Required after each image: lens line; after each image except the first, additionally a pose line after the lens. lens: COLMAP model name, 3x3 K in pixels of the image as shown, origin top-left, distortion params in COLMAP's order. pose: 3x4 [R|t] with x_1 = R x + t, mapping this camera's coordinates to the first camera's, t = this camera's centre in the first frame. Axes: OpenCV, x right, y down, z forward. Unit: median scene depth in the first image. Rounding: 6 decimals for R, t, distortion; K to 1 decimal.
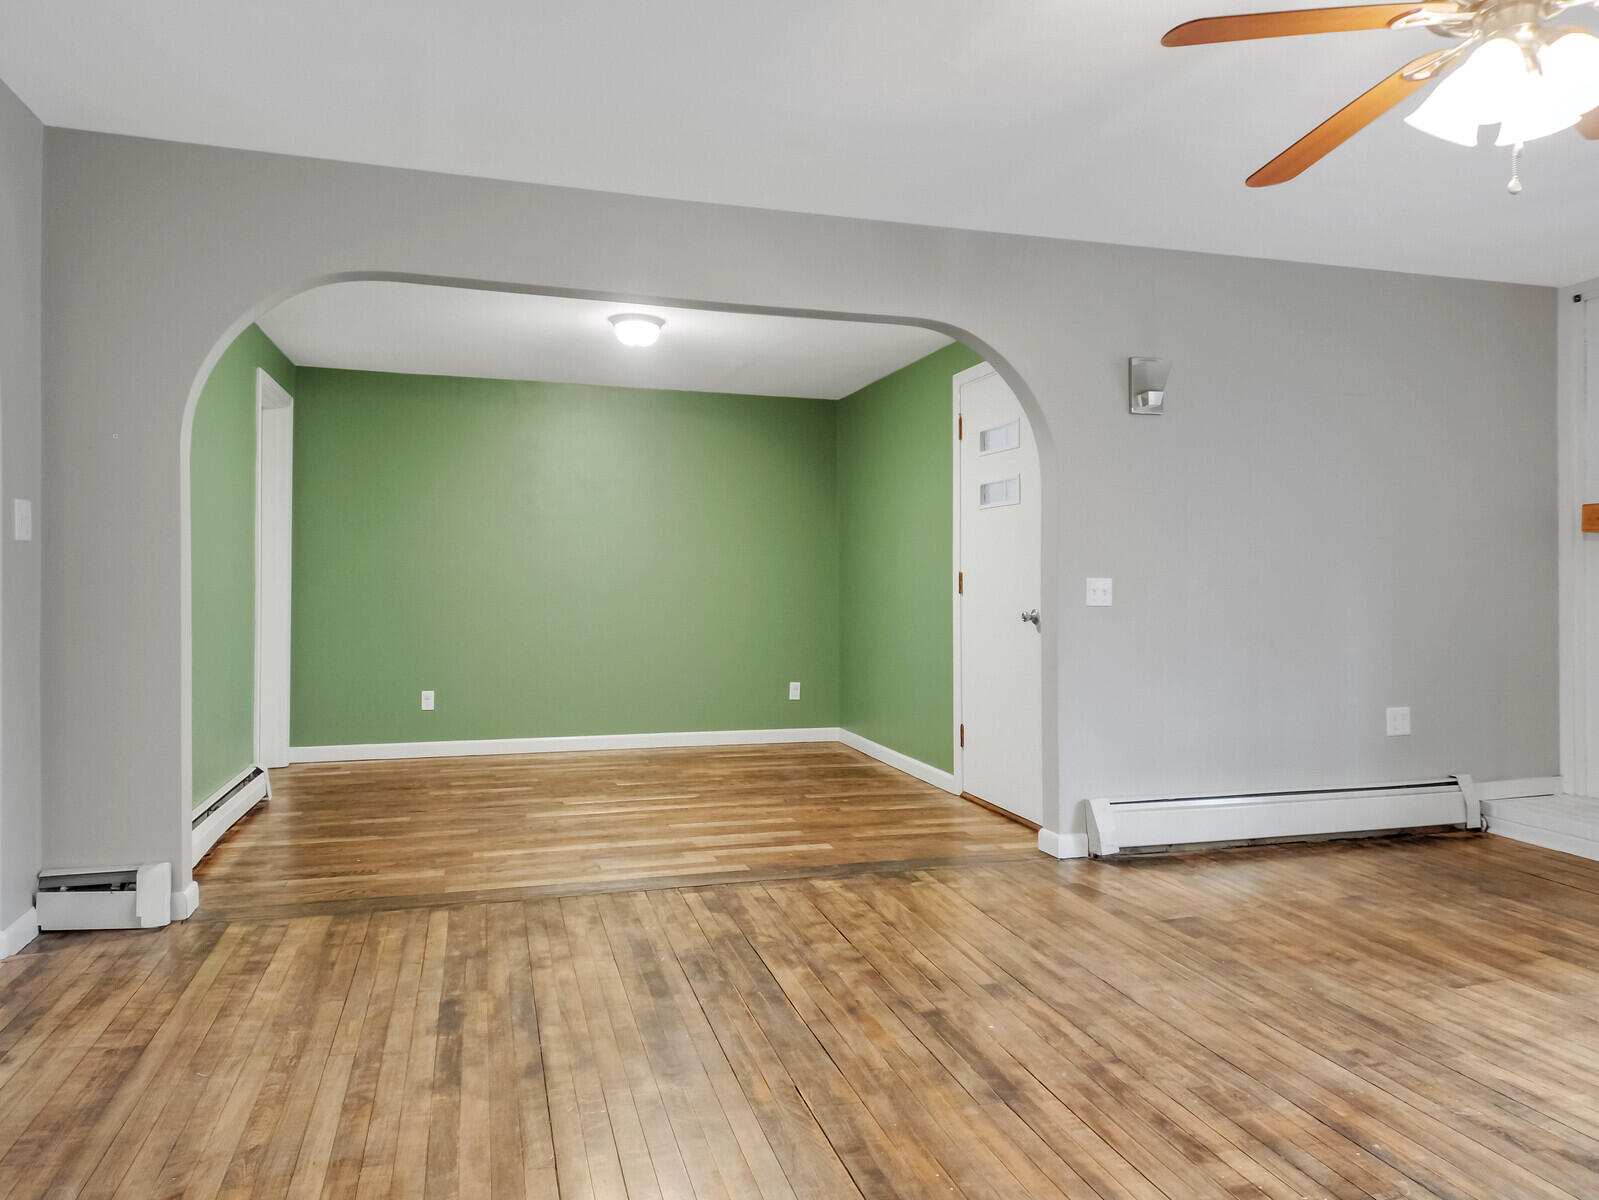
lens RADIAL K [[1119.5, 0, 792.4], [0, 1119.5, 577.0], [0, 0, 1]] dist [0.068586, -0.075288]
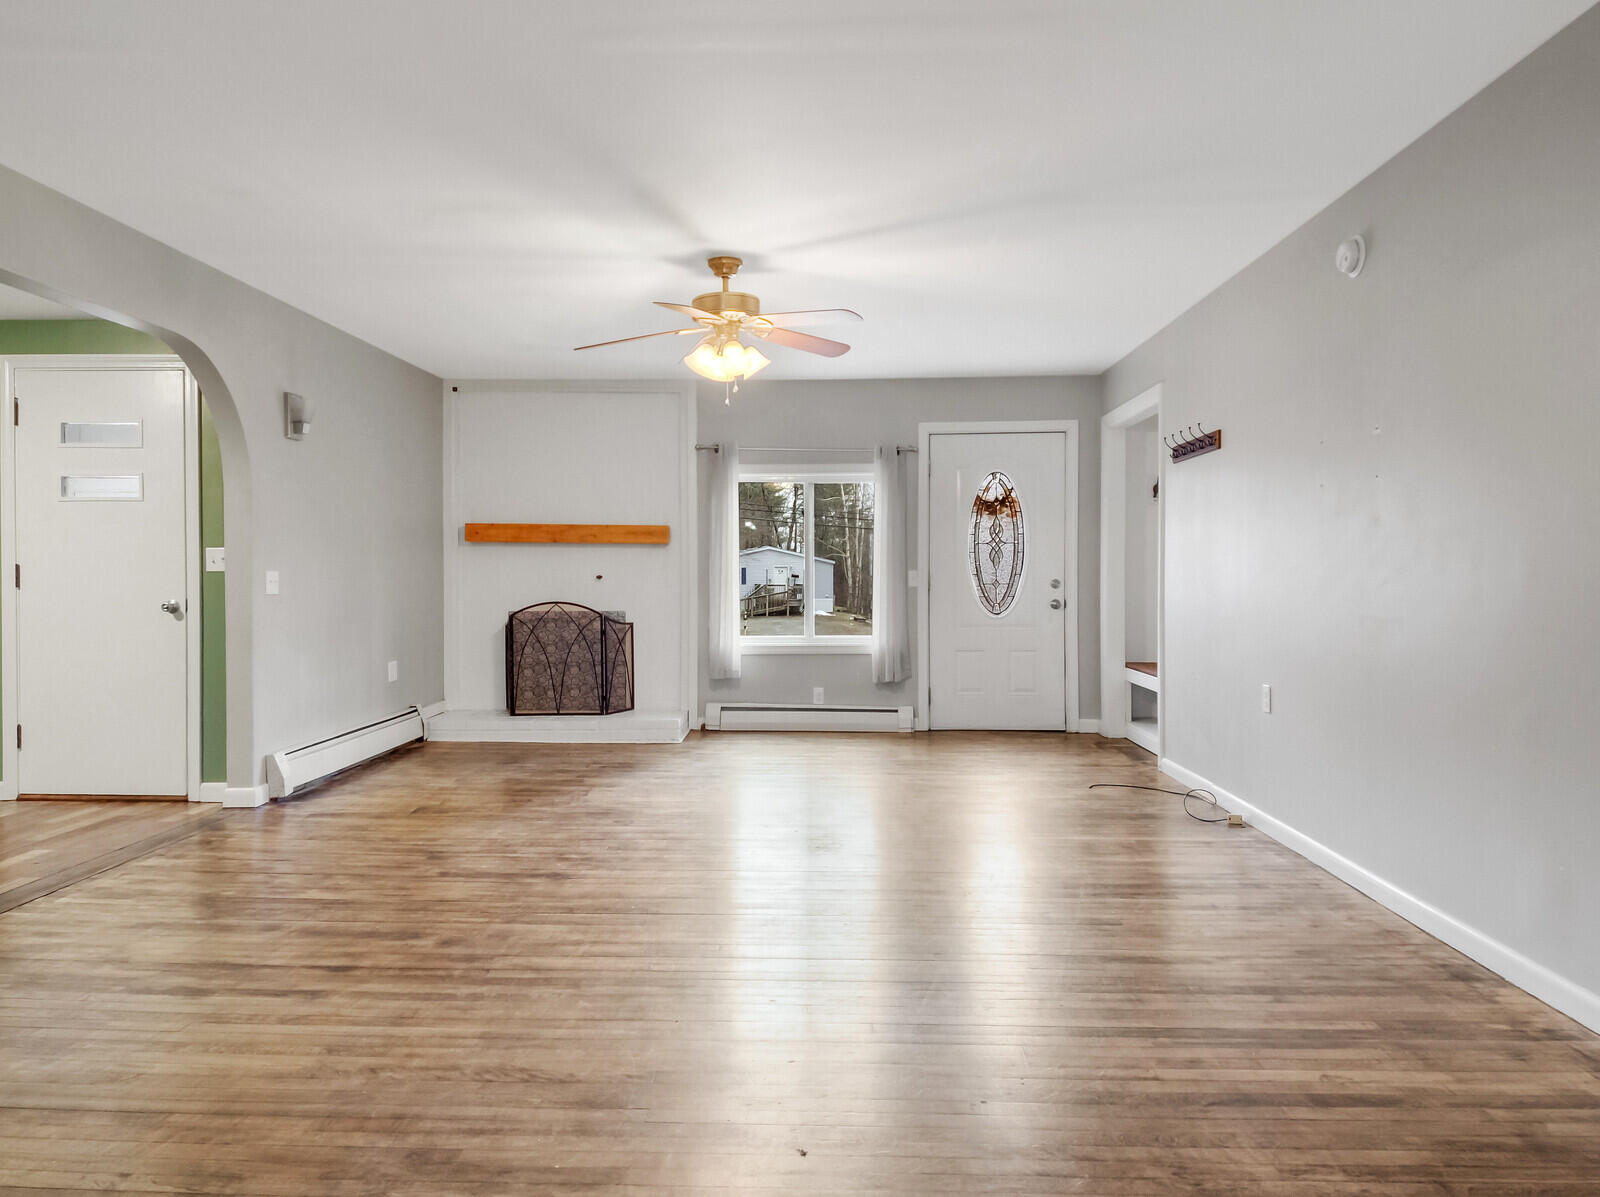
lens RADIAL K [[1117.8, 0, 797.3], [0, 1117.8, 591.2], [0, 0, 1]] dist [0.103291, -0.118636]
pose [[0.320142, -0.018806, 0.947183, -0.823924], [0.001057, 0.999809, 0.019494, -0.000766], [-0.947369, -0.005239, 0.320101, 0.087154]]
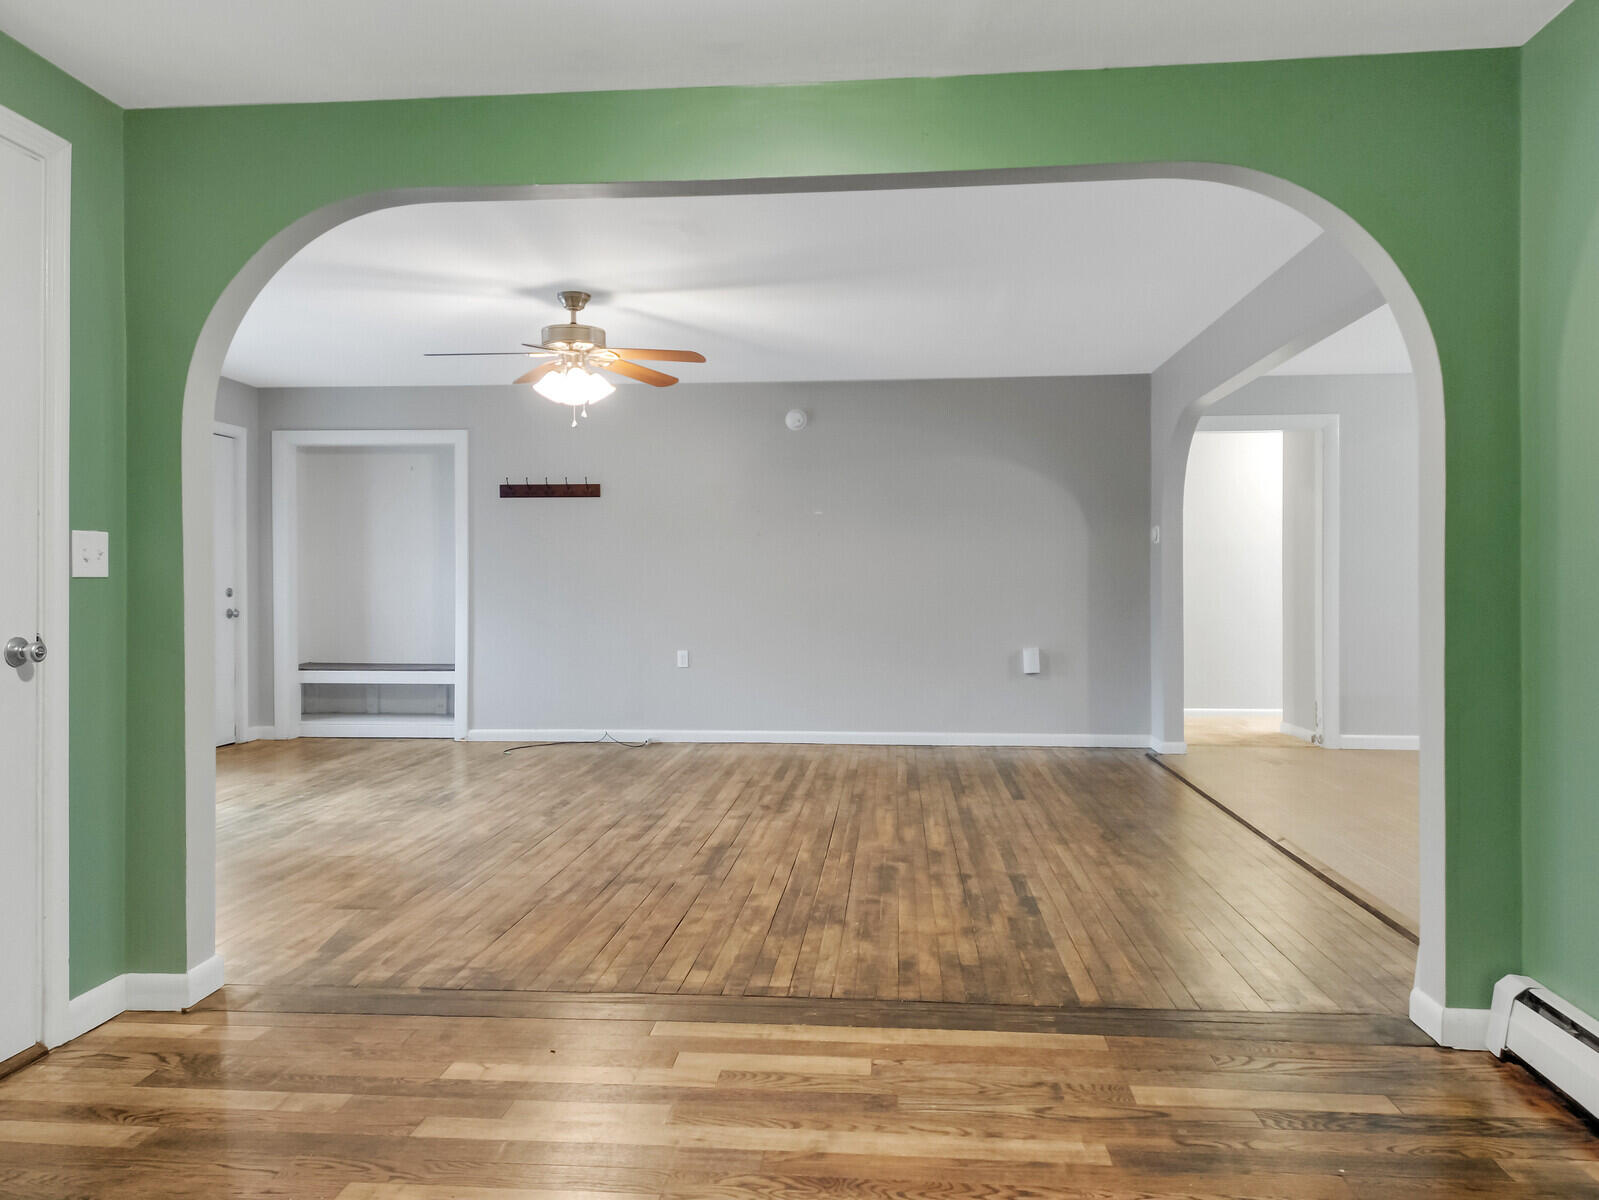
lens RADIAL K [[1119.5, 0, 792.4], [0, 1119.5, 577.0], [0, 0, 1]] dist [0.068586, -0.075288]
pose [[-0.934329, -0.004956, 0.356378, -0.383666], [-0.006978, 0.999966, -0.004388, 0.000968], [-0.356344, -0.006587, -0.934332, 1.758182]]
